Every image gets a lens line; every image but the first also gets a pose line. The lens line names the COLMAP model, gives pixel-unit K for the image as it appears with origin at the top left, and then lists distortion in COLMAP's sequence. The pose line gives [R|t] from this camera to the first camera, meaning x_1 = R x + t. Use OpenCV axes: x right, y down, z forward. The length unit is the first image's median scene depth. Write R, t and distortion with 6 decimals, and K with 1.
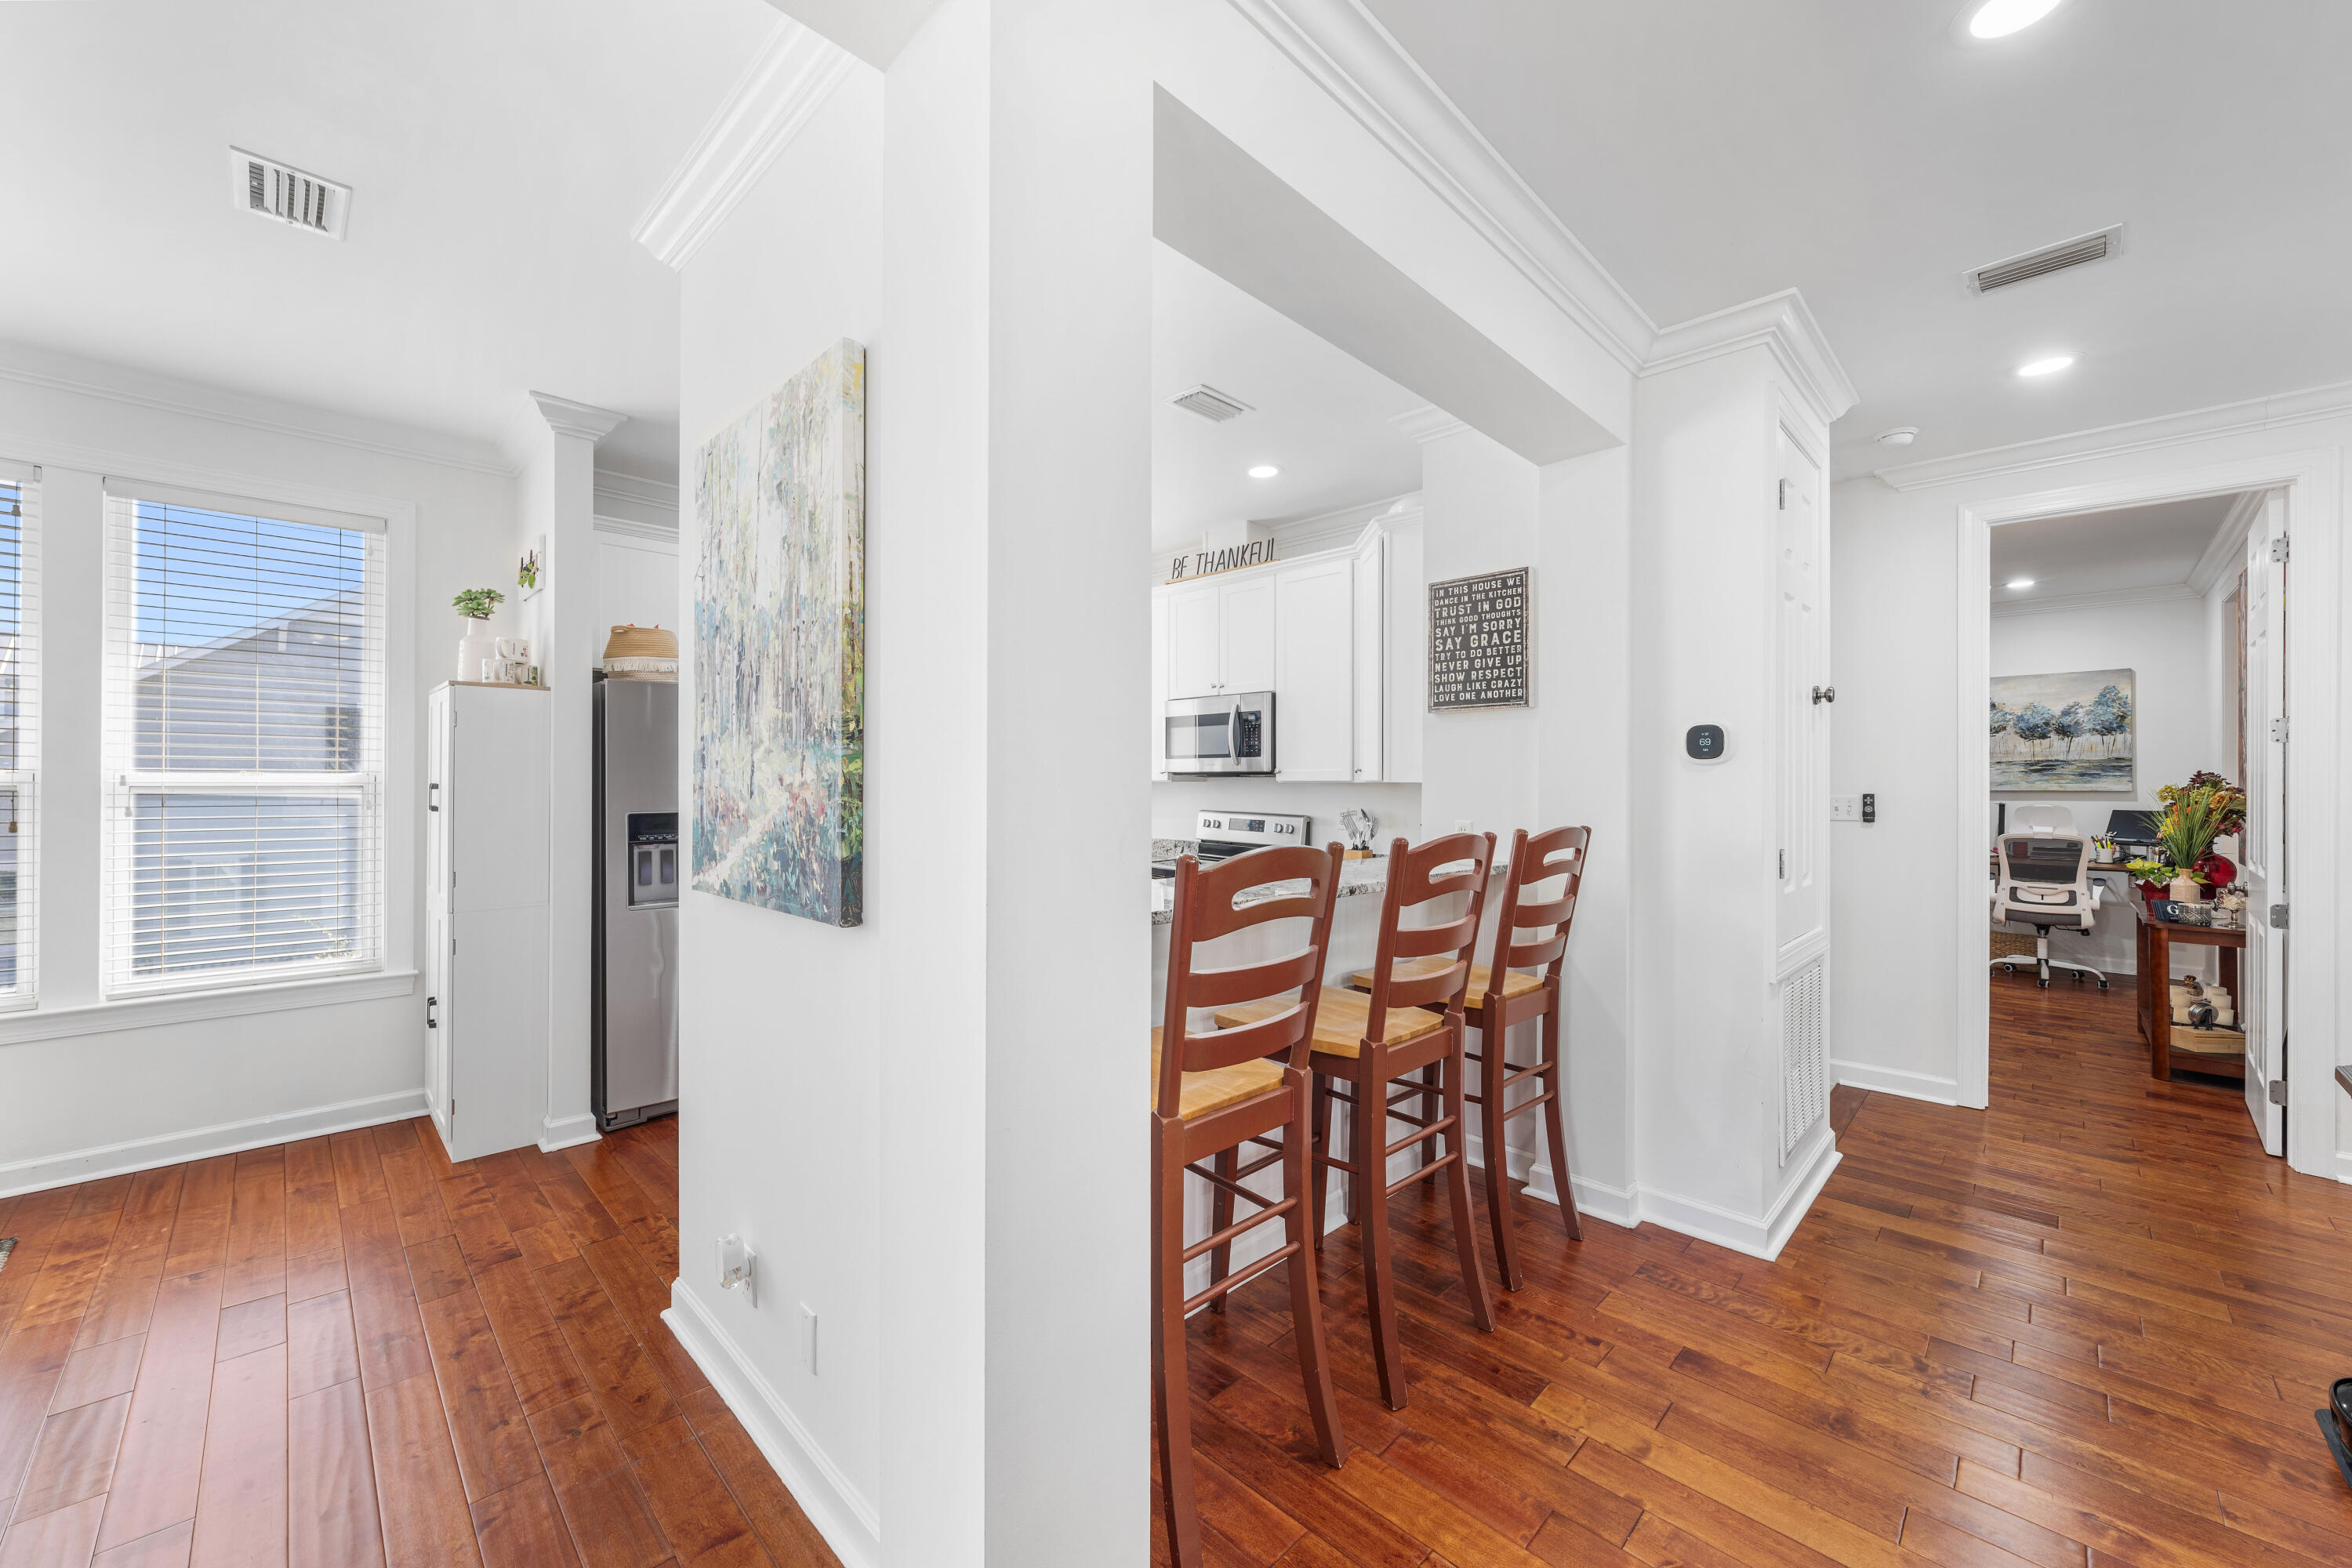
lens RADIAL K [[903.2, 0, 1180.7], [0, 903.2, 785.9], [0, 0, 1]] dist [-0.000750, -0.000111]
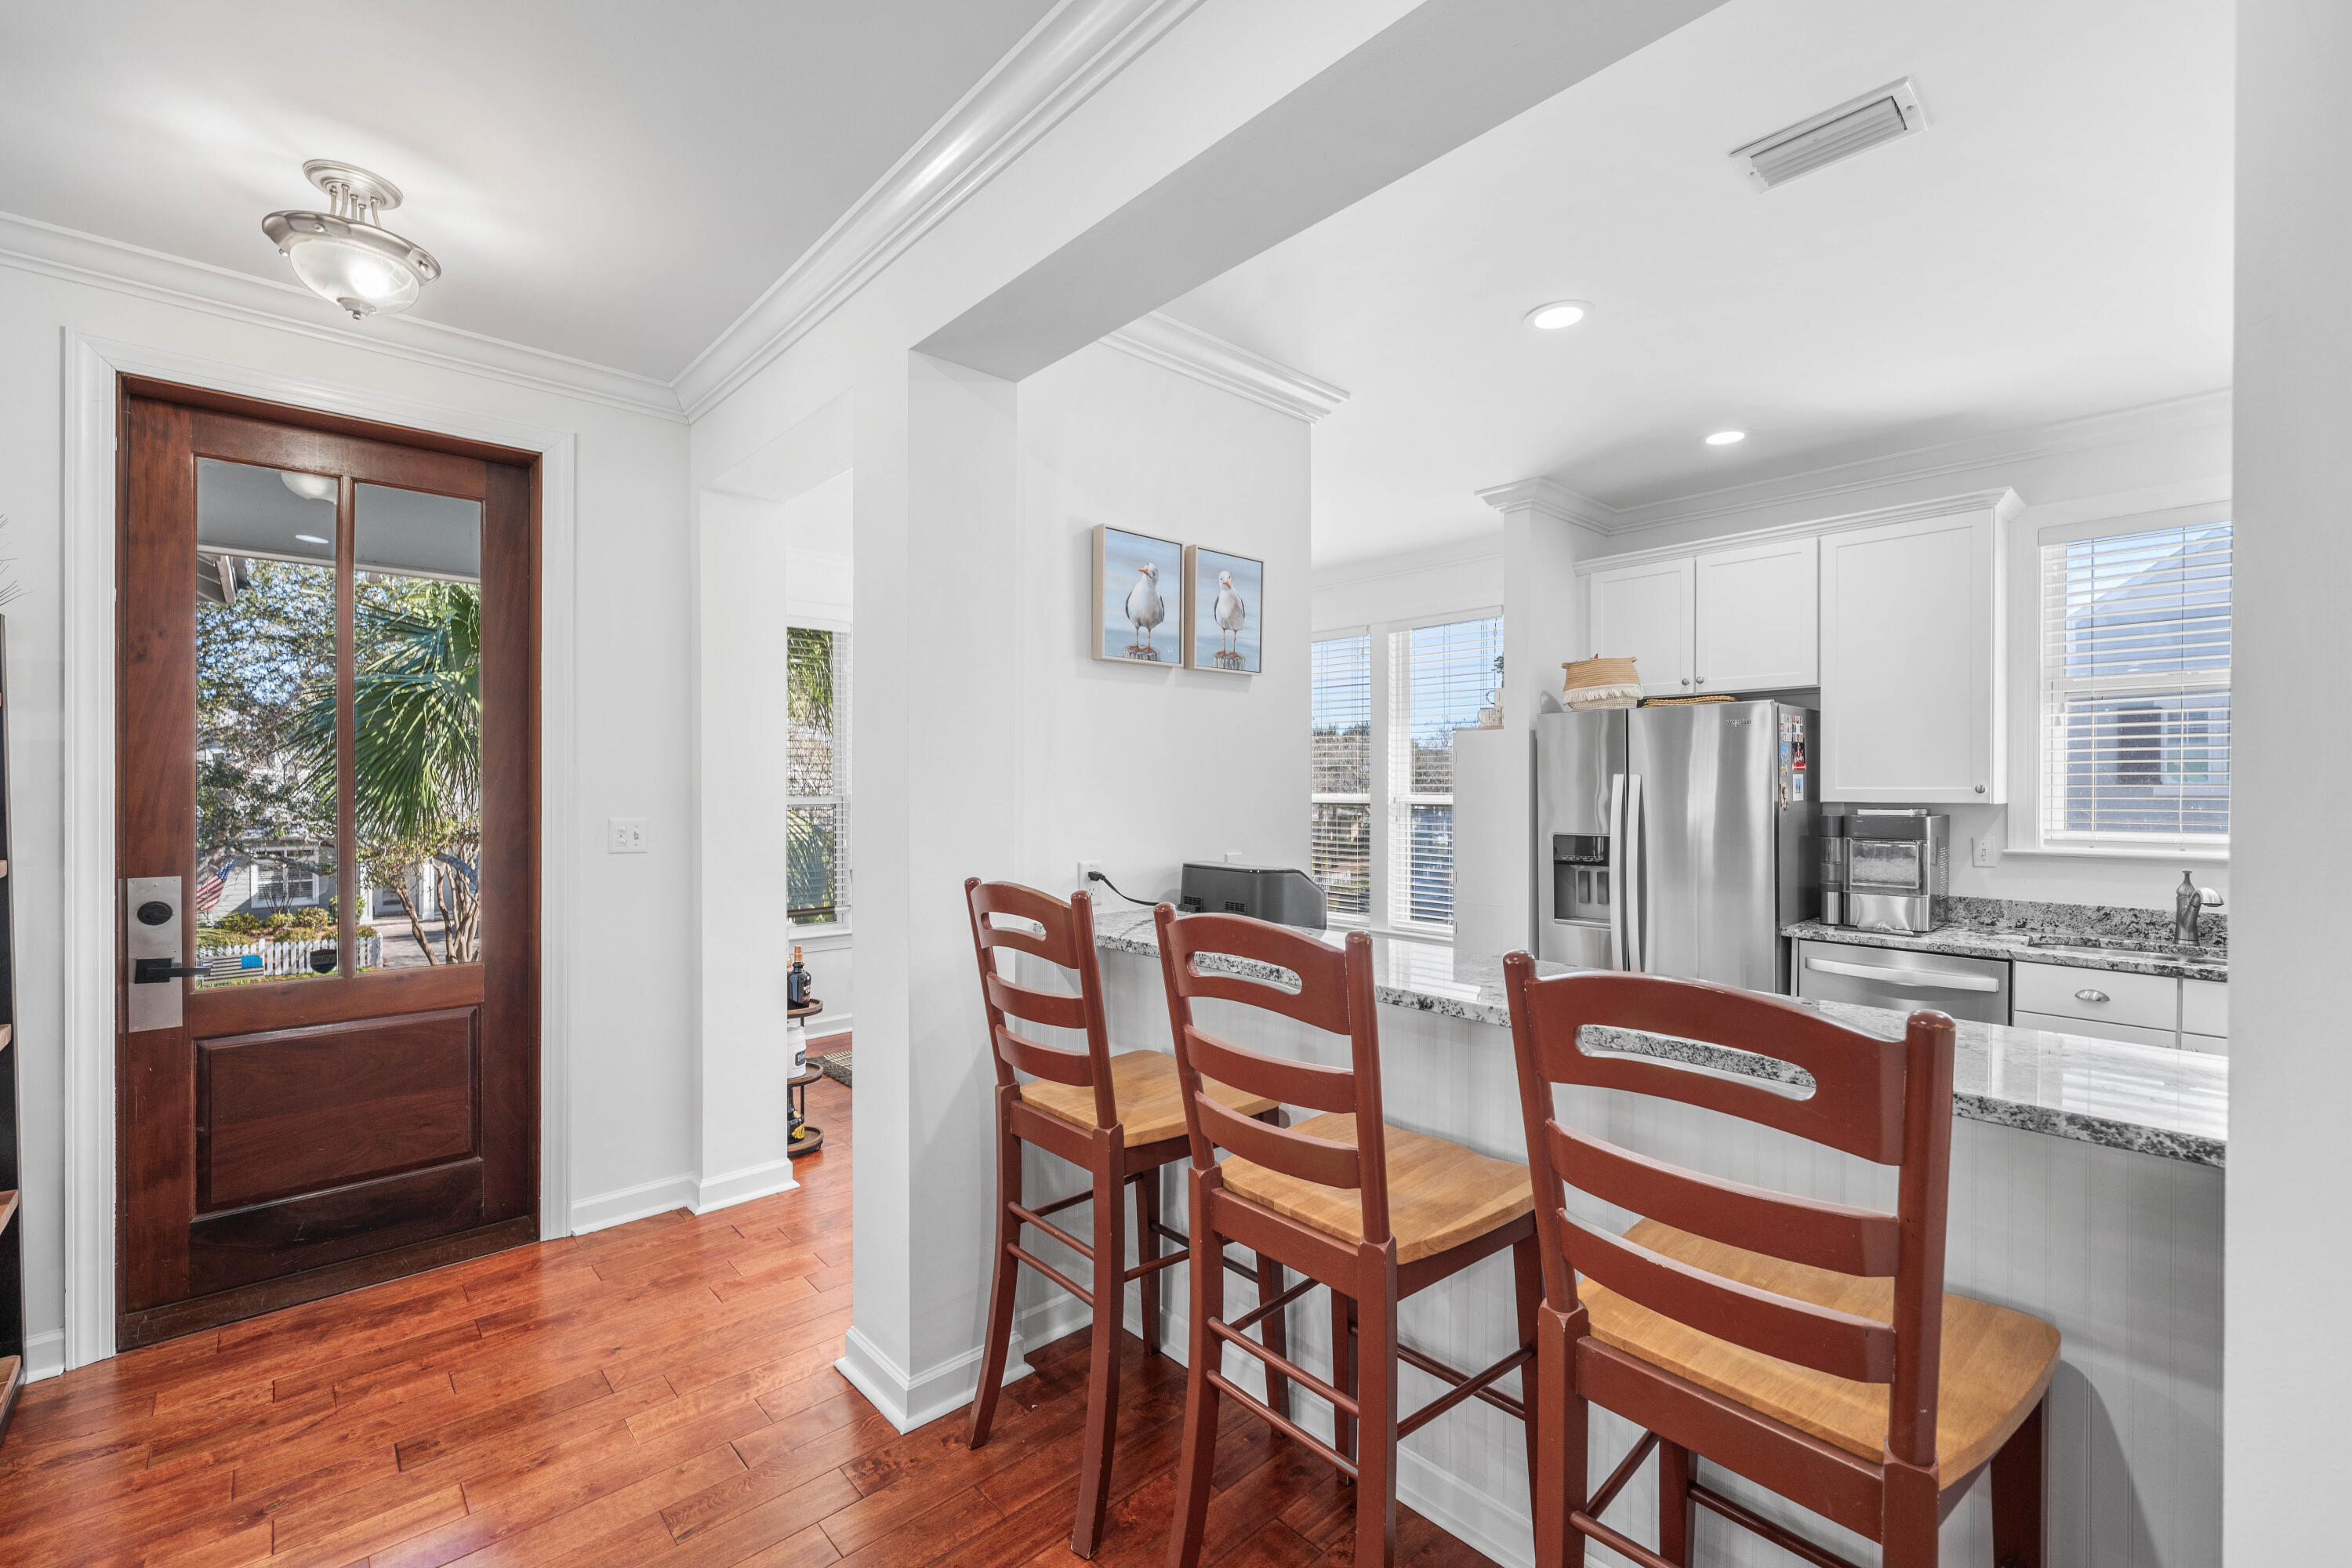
lens RADIAL K [[1005.1, 0, 1176.0], [0, 1005.1, 784.0], [0, 0, 1]] dist [0.000669, 0.000083]
pose [[-0.050133, -0.003154, -0.998738, 0.664225], [-0.003505, 0.999989, -0.002982, -0.026759], [0.998736, 0.003351, -0.050144, 0.628465]]
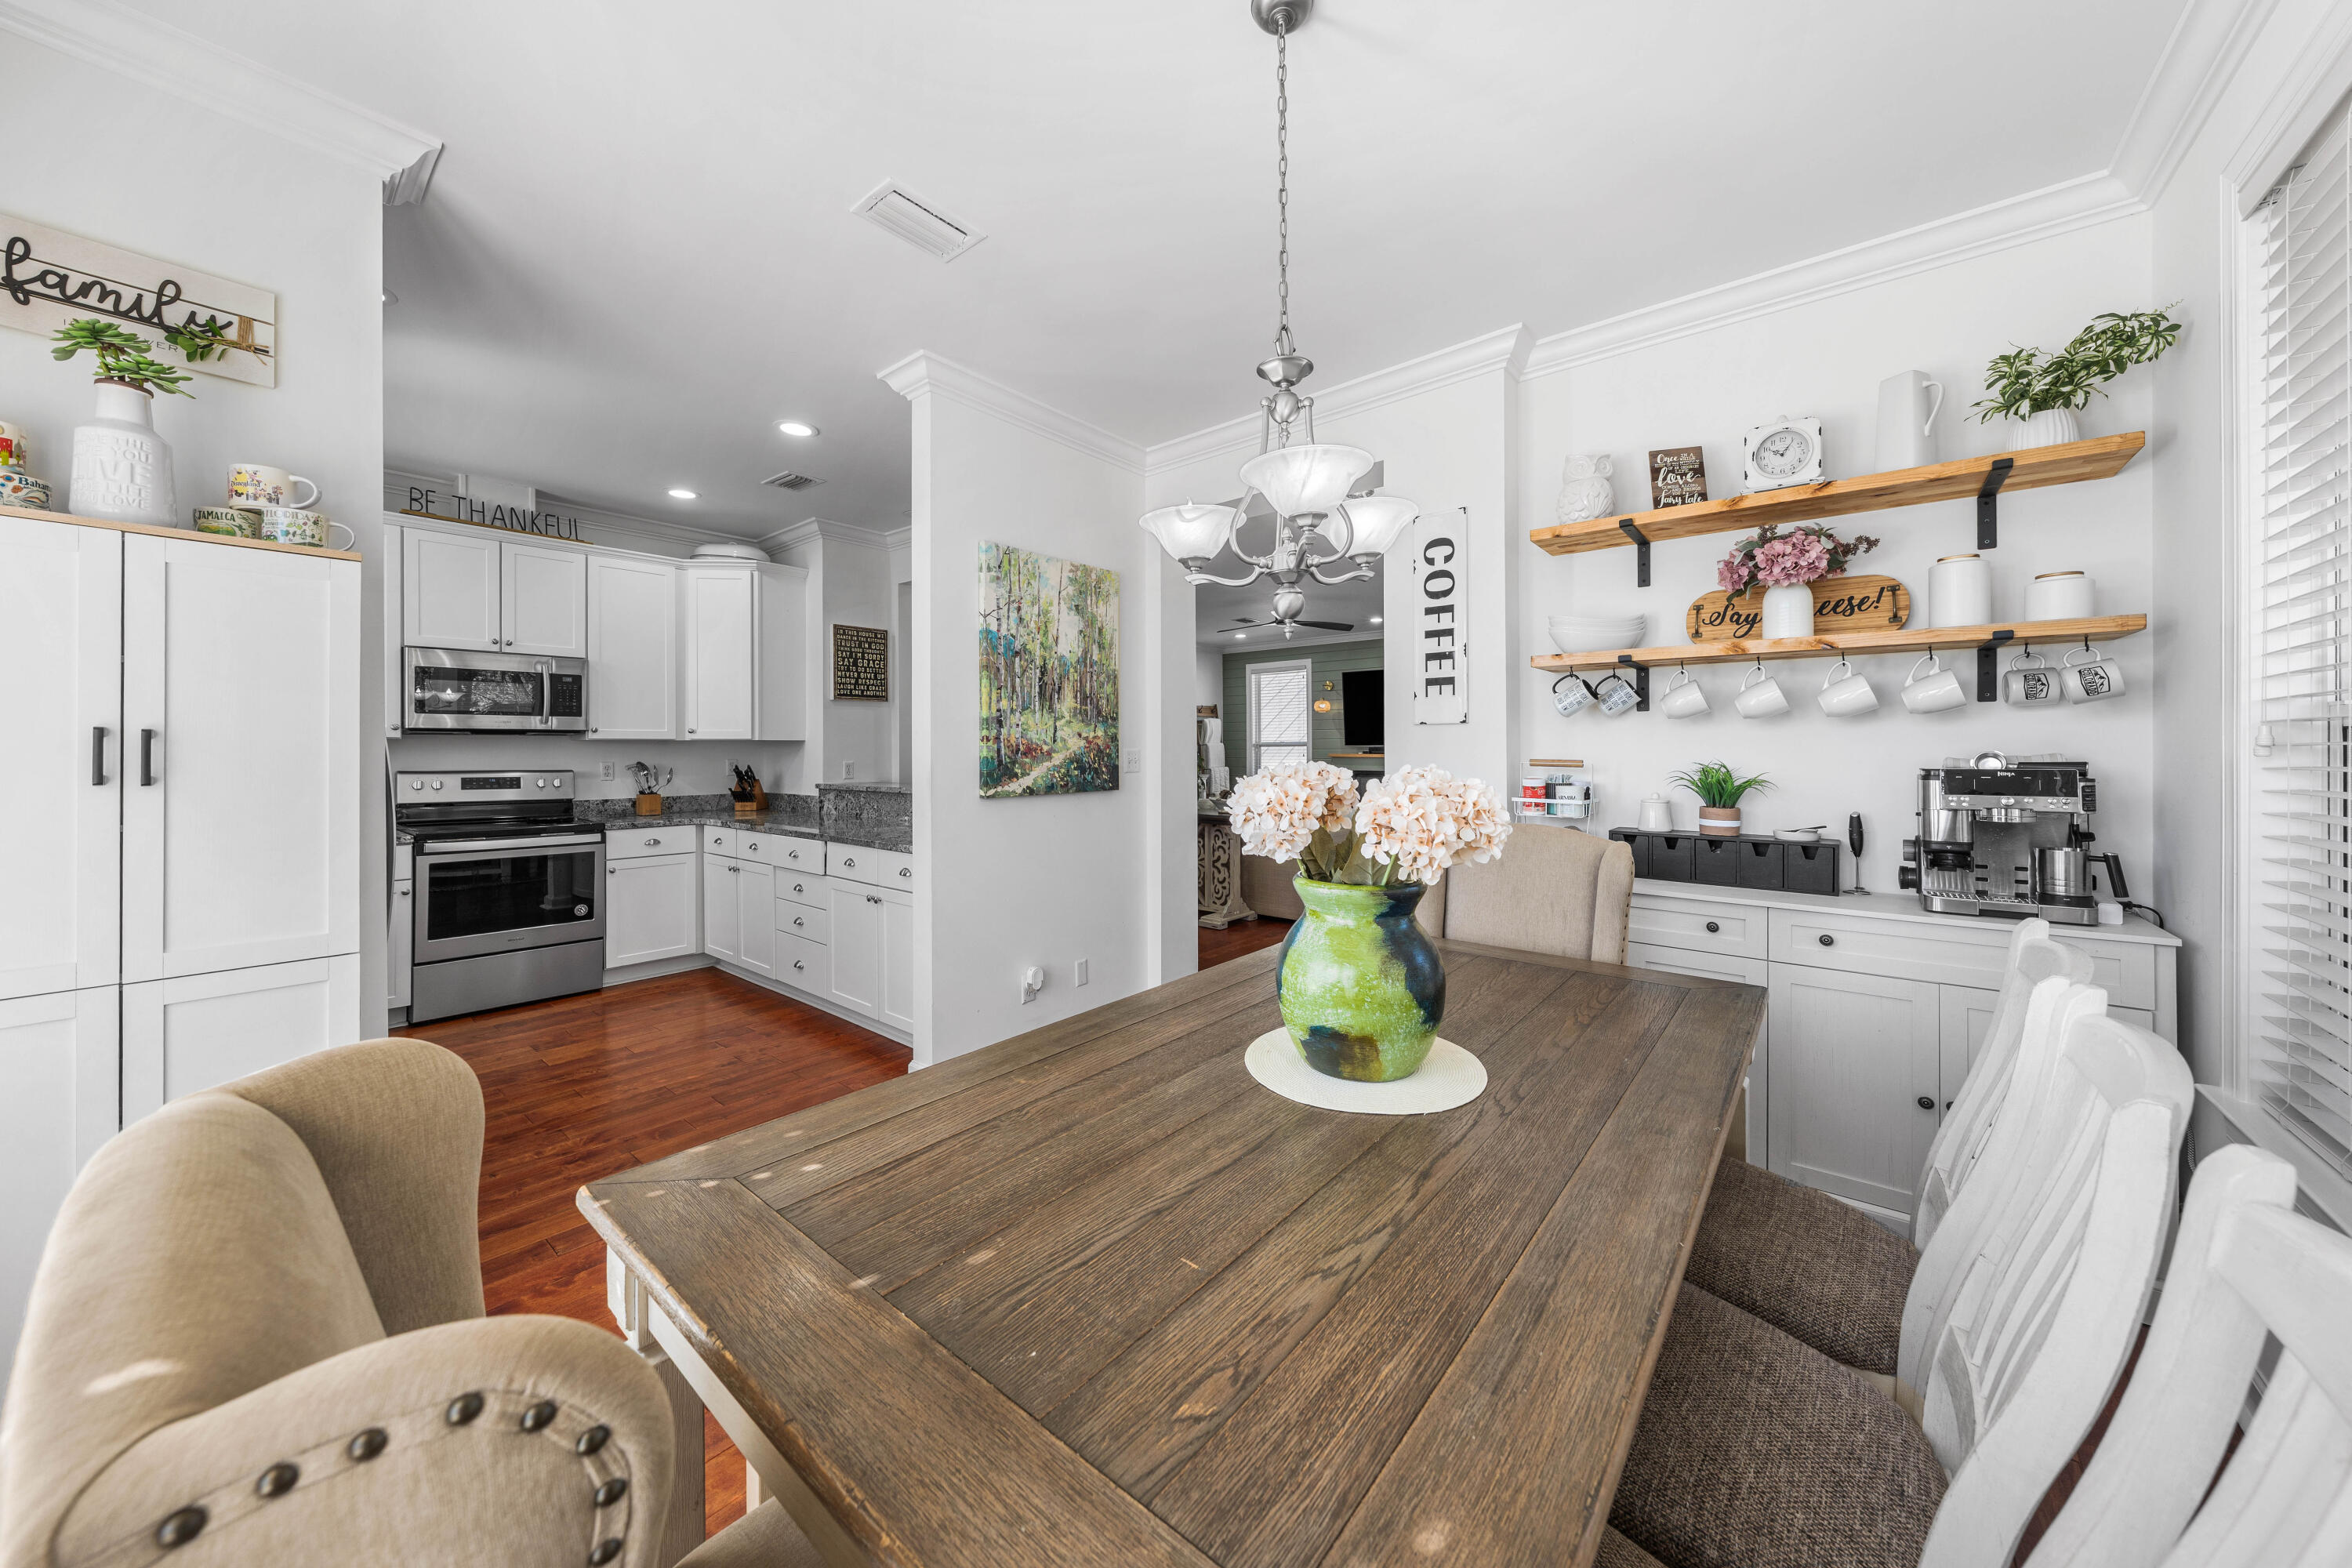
lens RADIAL K [[806.1, 0, 1176.8], [0, 806.1, 746.2], [0, 0, 1]] dist [-0.001643, -0.000109]
pose [[-0.094414, -0.000322, 0.995533, -1.320226], [0.007861, 0.999969, 0.001069, 0.011441], [-0.995502, 0.007927, -0.094409, 0.502888]]
